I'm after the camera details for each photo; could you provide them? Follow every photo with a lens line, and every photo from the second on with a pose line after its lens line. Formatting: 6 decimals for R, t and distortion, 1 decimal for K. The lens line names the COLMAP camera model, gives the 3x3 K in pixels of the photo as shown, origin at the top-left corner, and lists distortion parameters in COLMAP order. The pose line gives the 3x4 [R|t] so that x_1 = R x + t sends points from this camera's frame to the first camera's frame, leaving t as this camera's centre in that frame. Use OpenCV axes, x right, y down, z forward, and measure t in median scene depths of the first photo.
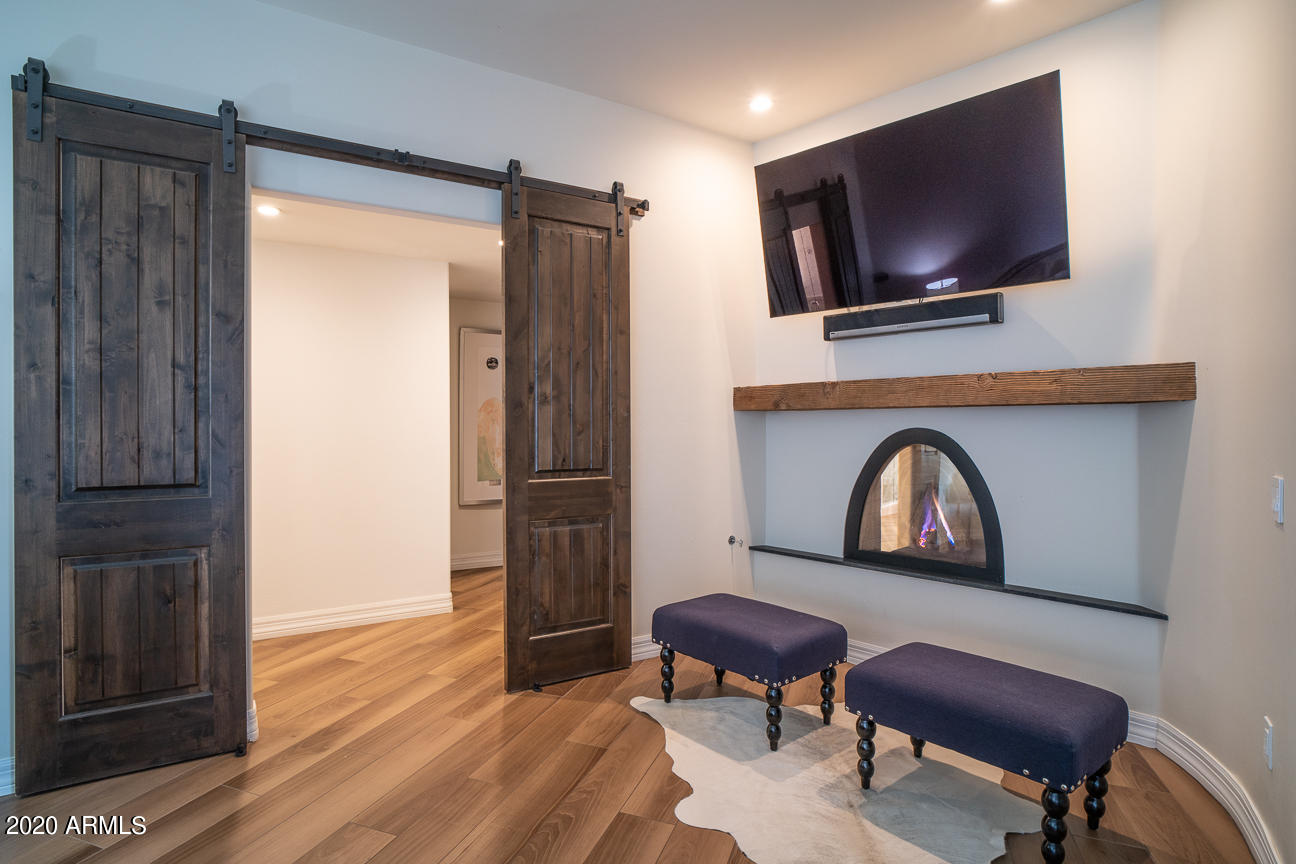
lens RADIAL K [[662.9, 0, 643.9], [0, 662.9, 427.6], [0, 0, 1]] dist [-0.003201, -0.000126]
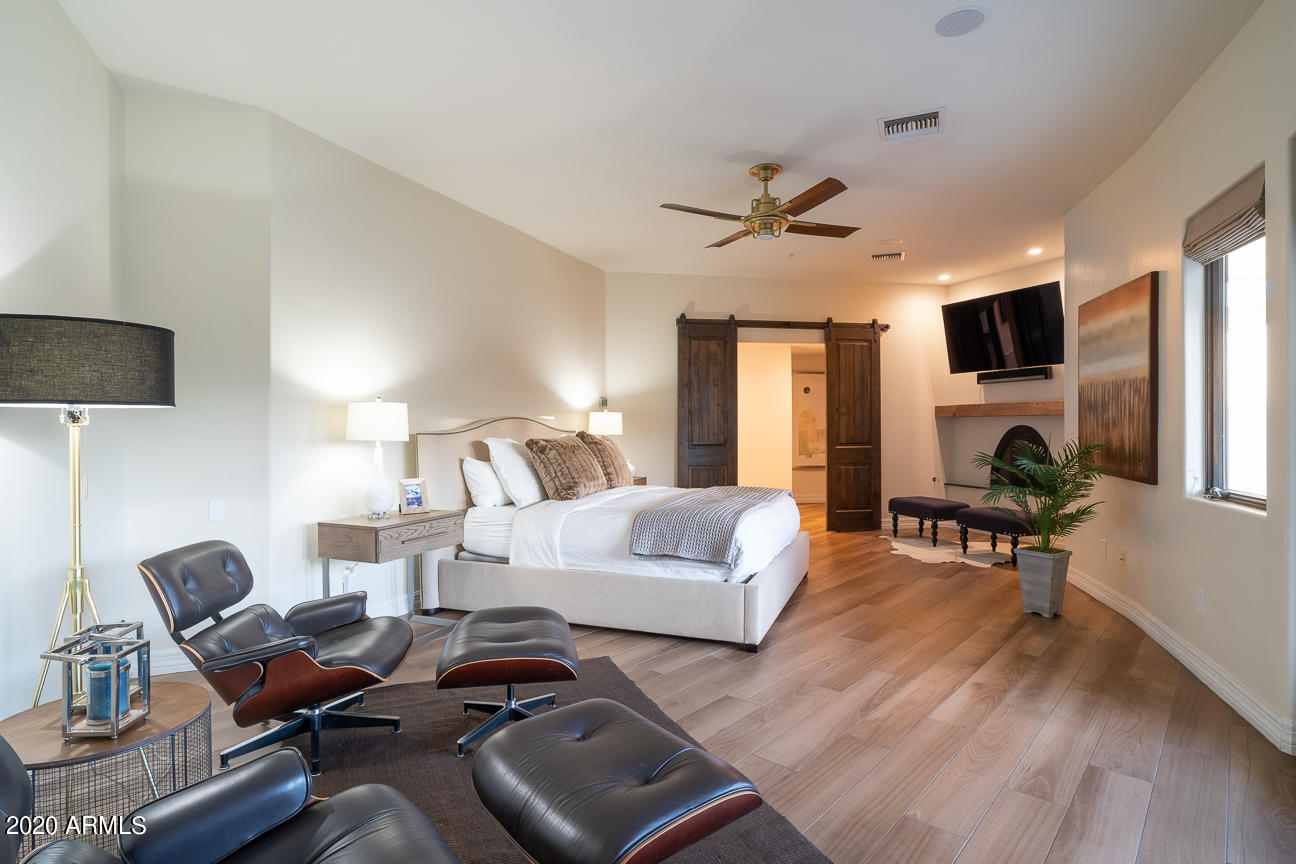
lens RADIAL K [[662.9, 0, 643.9], [0, 662.9, 427.6], [0, 0, 1]] dist [-0.003201, -0.000126]
pose [[0.918351, -0.002470, -0.395760, 0.146275], [0.002317, 0.999997, -0.000865, 0.008109], [0.395761, -0.000122, 0.918354, -1.557015]]
